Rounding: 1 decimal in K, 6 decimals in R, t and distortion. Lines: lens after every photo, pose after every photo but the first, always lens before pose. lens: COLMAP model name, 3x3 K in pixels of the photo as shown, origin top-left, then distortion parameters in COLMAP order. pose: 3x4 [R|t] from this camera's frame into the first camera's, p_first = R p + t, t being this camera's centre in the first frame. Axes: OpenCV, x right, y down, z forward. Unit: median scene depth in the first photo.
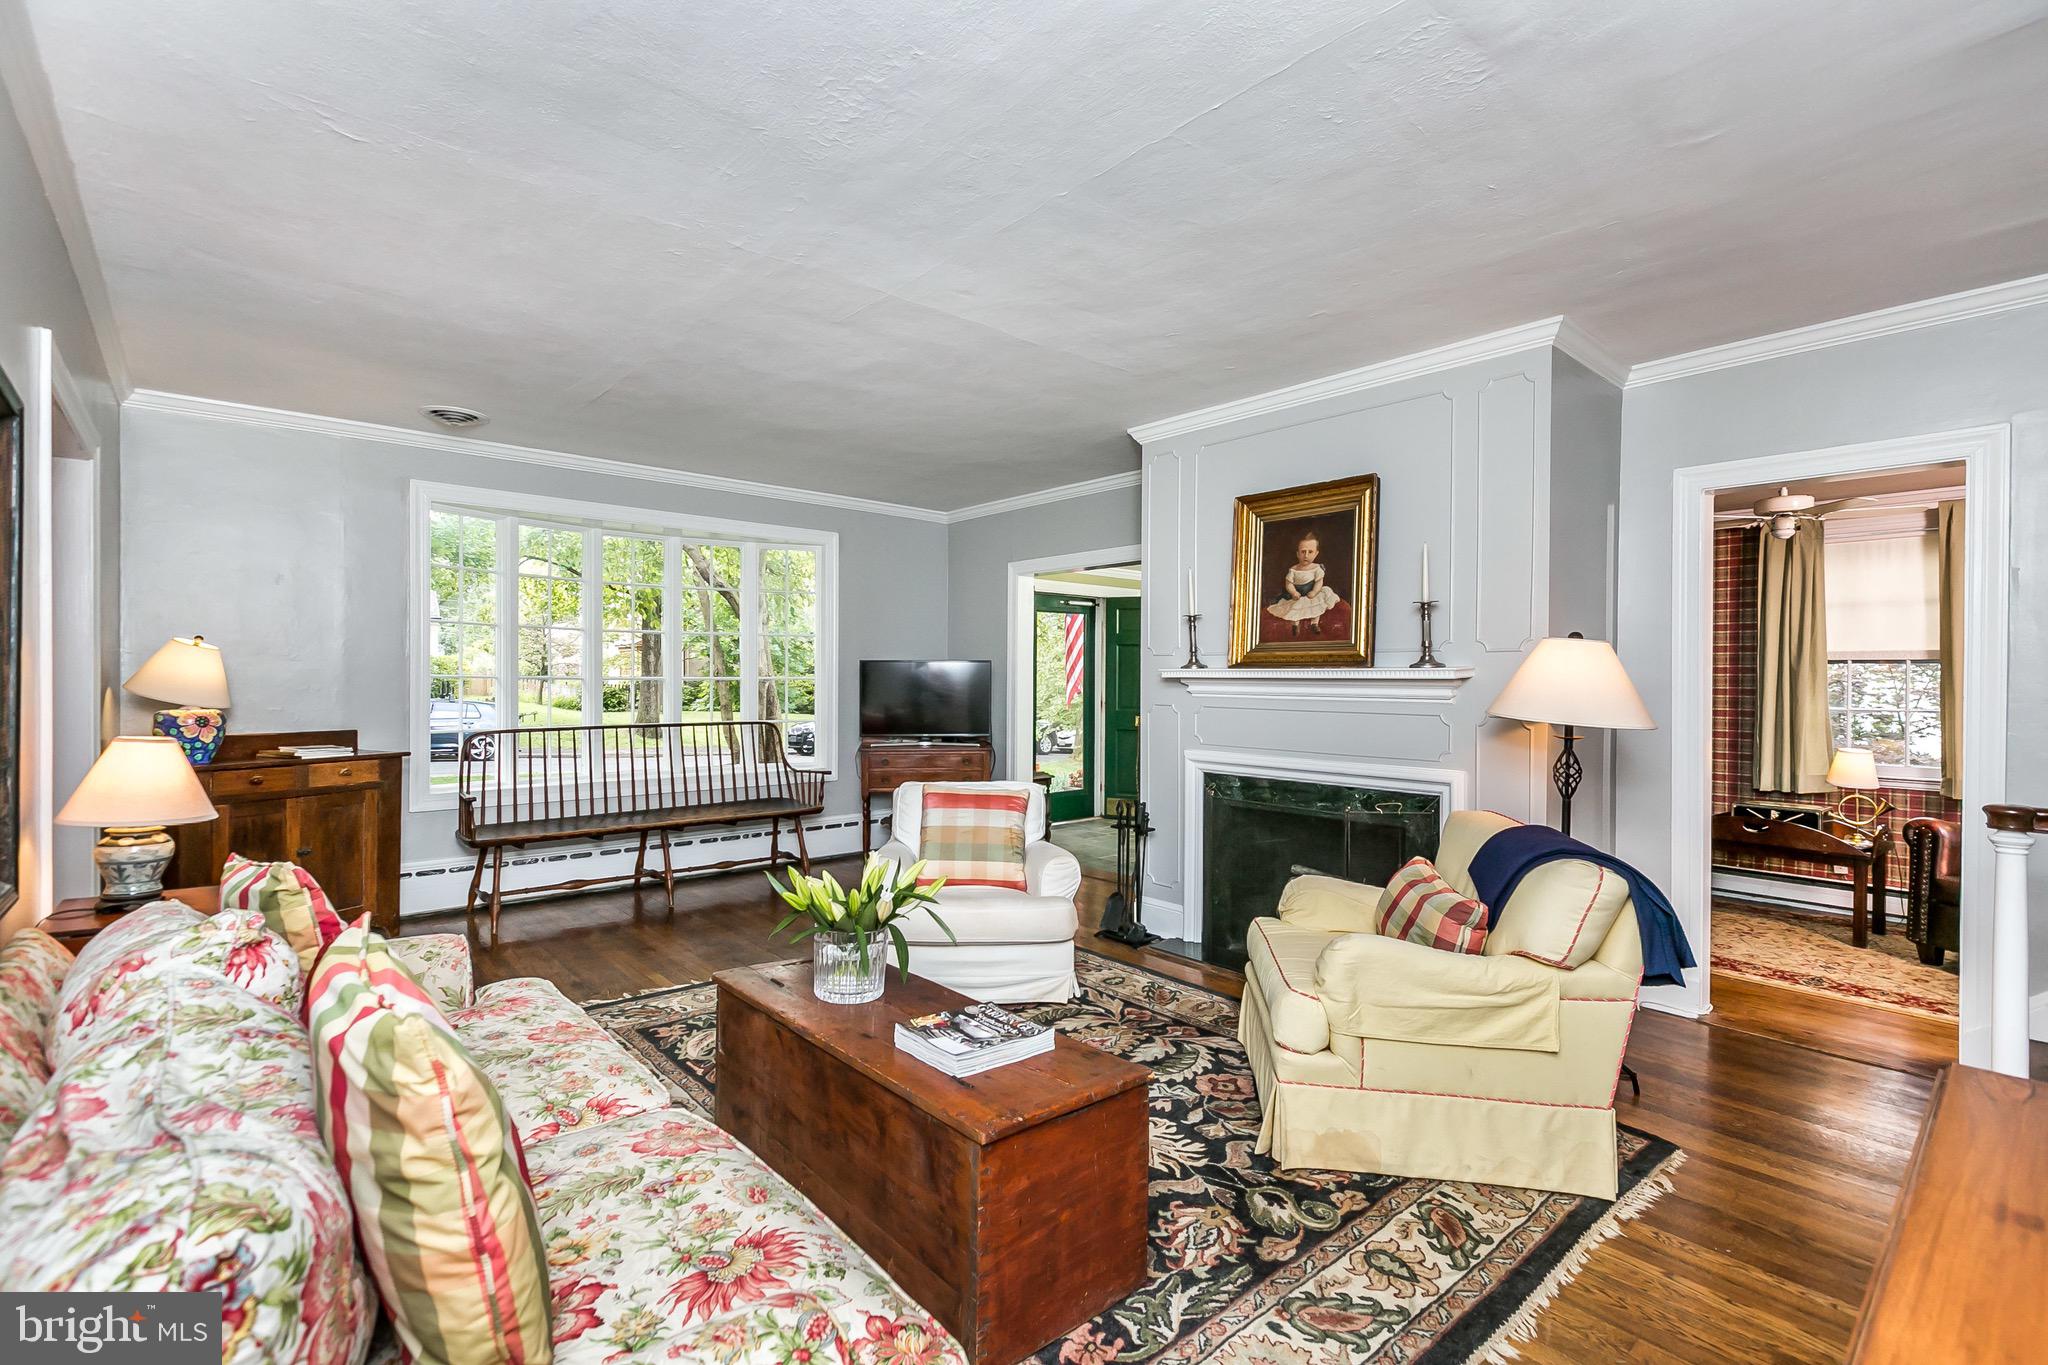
lens RADIAL K [[923.6, 0, 1000.1], [0, 923.6, 674.9], [0, 0, 1]] dist [-0.000590, -0.000365]
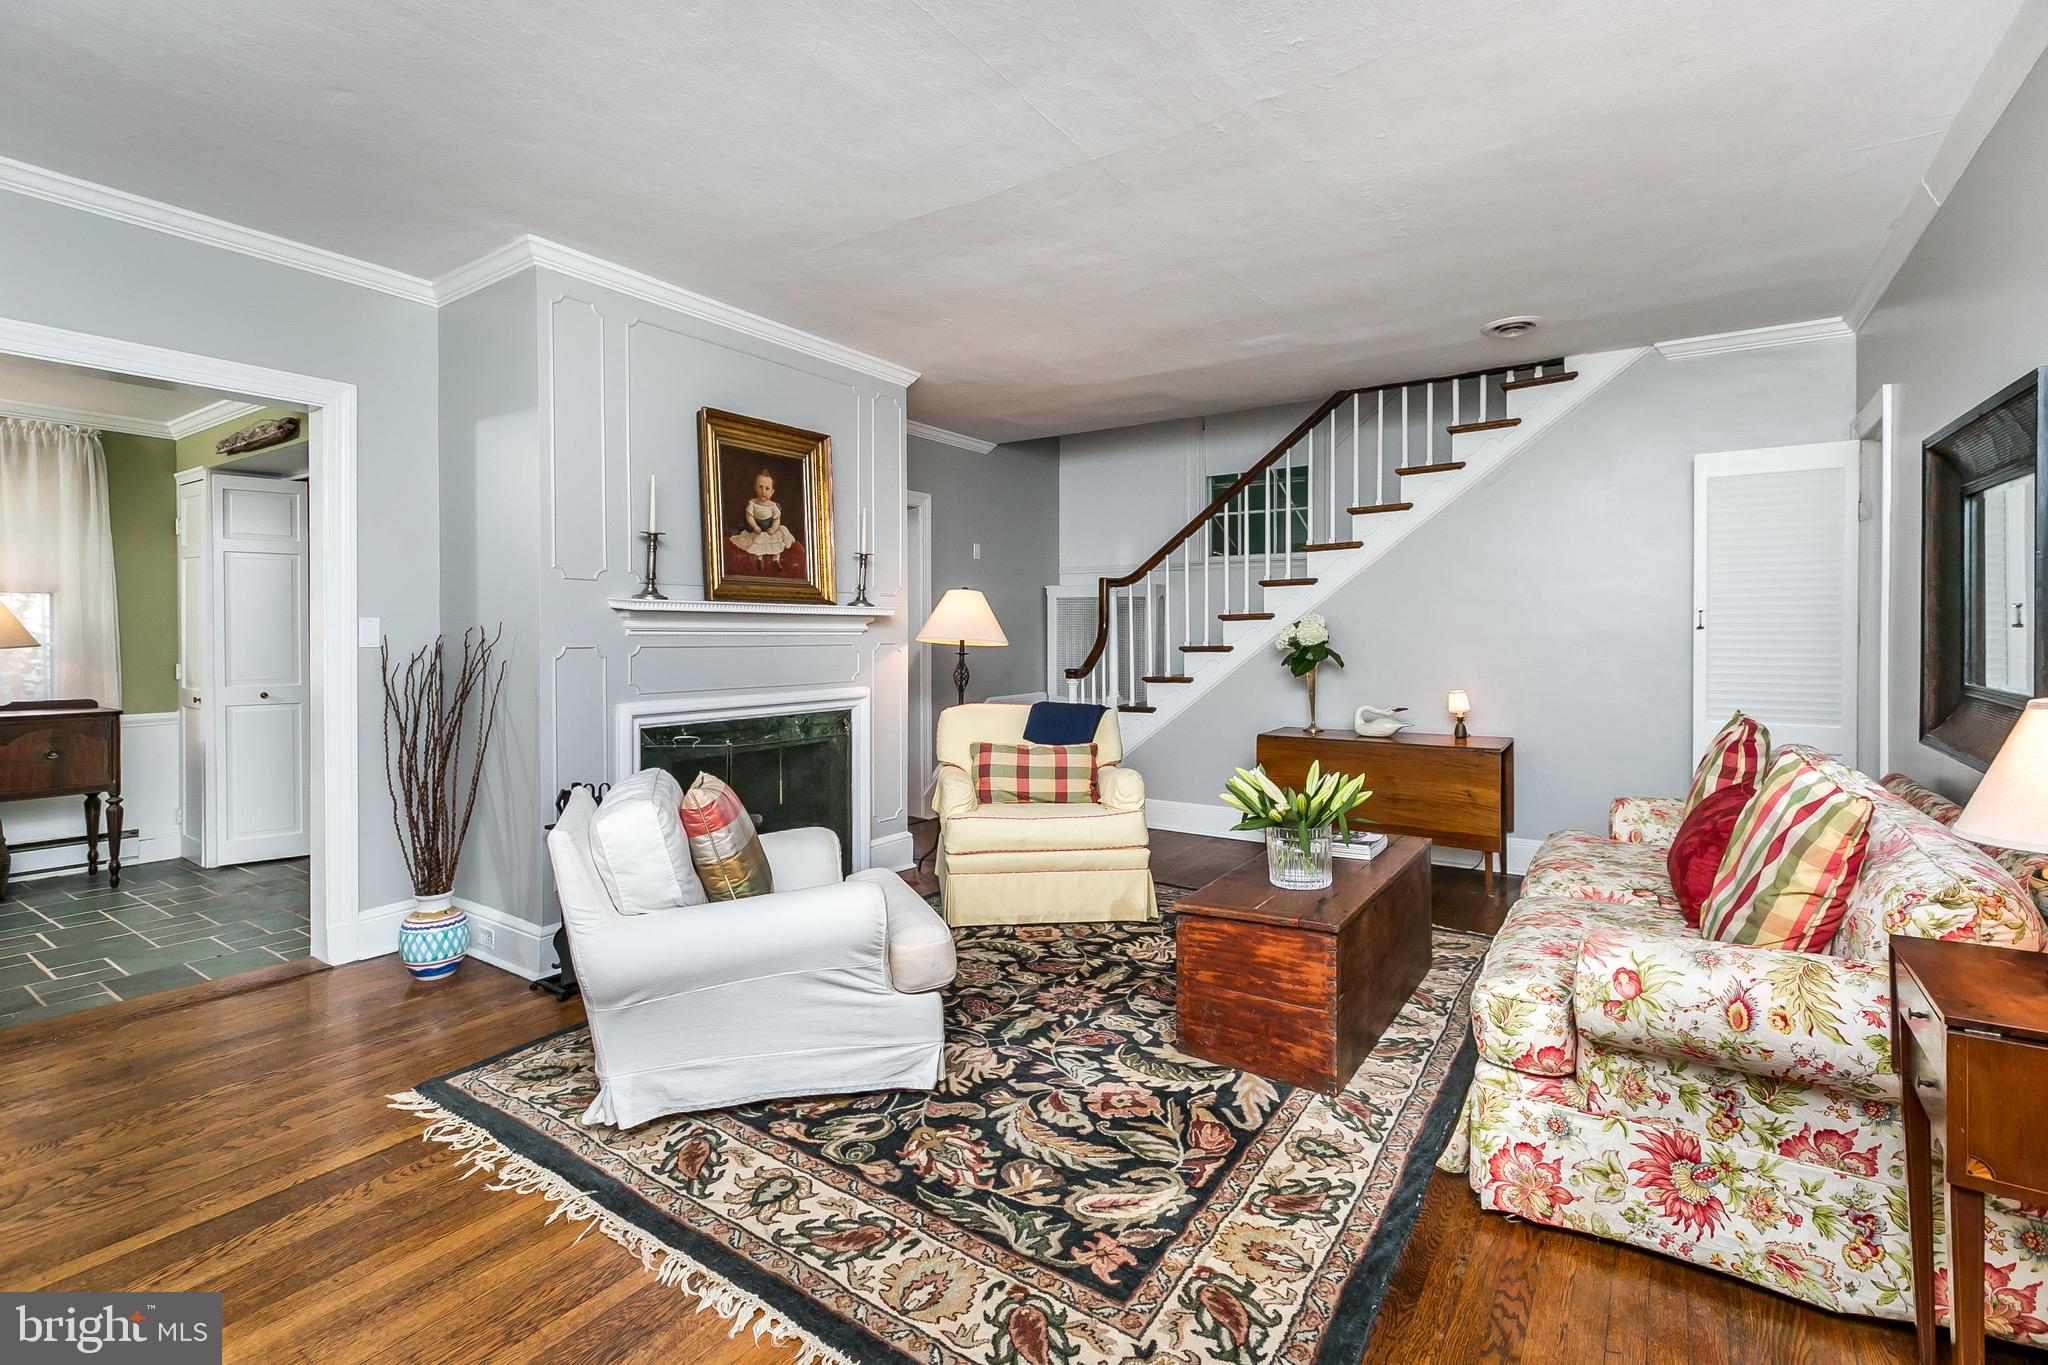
lens RADIAL K [[950.0, 0, 1014.5], [0, 950.0, 625.4], [0, 0, 1]] dist [-0.000933, -0.000175]
pose [[-0.266592, -0.017661, 0.963648, -0.752200], [-0.022623, 0.999671, 0.012063, -0.001839], [-0.963544, -0.018585, -0.266904, 1.025073]]
